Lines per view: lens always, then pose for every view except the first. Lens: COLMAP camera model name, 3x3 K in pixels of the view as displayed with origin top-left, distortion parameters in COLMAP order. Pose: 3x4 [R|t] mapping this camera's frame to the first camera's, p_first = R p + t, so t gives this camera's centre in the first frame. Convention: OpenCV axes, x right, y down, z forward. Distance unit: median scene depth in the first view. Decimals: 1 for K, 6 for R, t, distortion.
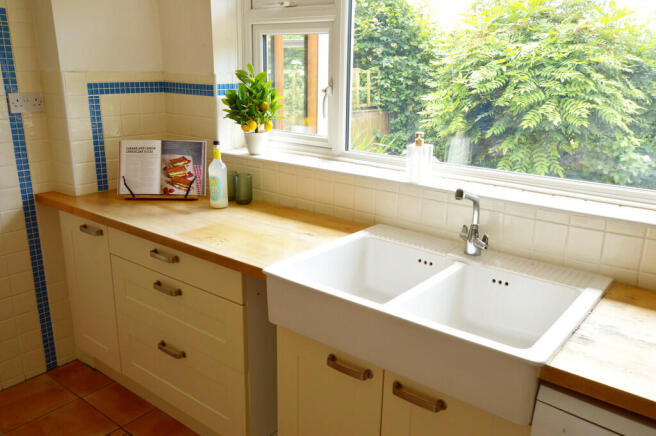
lens RADIAL K [[553.7, 0, 326.8], [0, 553.7, 218.7], [0, 0, 1]] dist [0.011544, 0.002242]
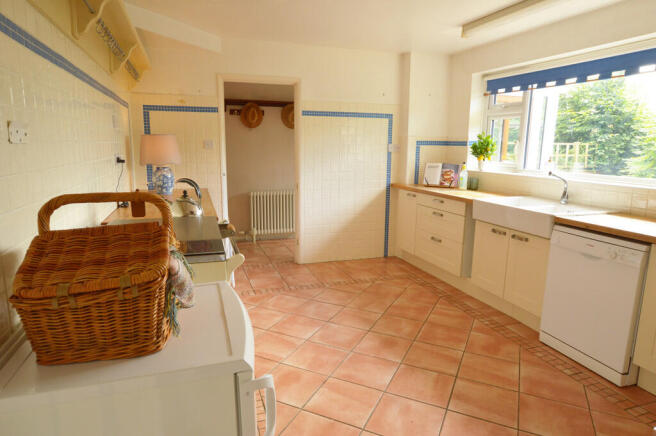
lens RADIAL K [[399.0, 0, 326.2], [0, 399.0, 216.3], [0, 0, 1]] dist [0.005444, 0.004259]
pose [[0.843437, 0.093993, -0.528941, 0.223679], [-0.145732, 0.987688, -0.056868, 0.263954], [0.517084, 0.125049, 0.846751, -0.728873]]
